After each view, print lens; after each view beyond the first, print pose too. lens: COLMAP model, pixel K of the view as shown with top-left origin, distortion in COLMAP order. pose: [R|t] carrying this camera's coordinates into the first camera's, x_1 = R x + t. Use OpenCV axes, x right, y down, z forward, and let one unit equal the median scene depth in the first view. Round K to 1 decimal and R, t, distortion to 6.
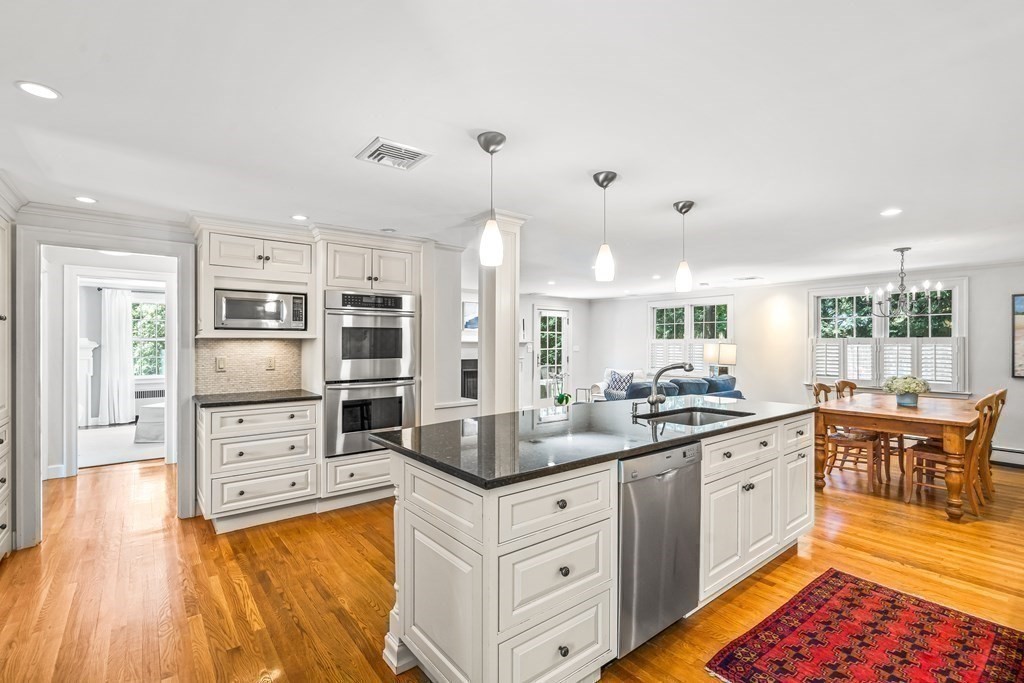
lens RADIAL K [[468.0, 0, 509.9], [0, 468.0, 342.6], [0, 0, 1]] dist [-0.000453, 0.000182]
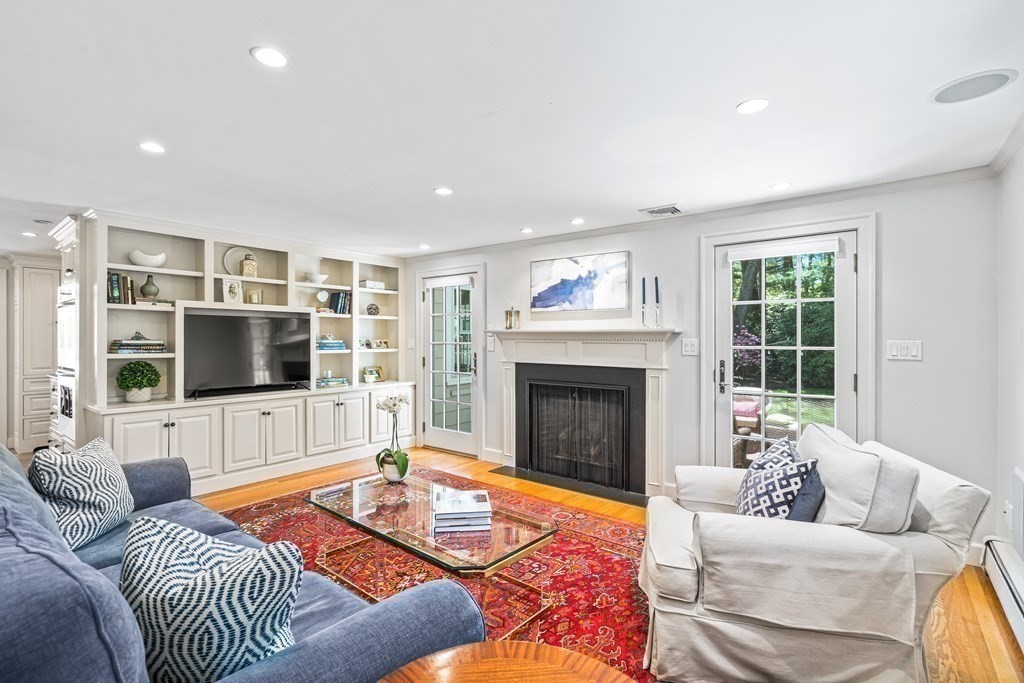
lens RADIAL K [[468.0, 0, 514.4], [0, 468.0, 341.2], [0, 0, 1]] dist [-0.000453, 0.000182]
pose [[0.208275, 0.002525, -0.978067, 0.924394], [0.000454, 0.999996, 0.002679, 0.016723], [0.978070, -0.001002, 0.208274, 1.731527]]
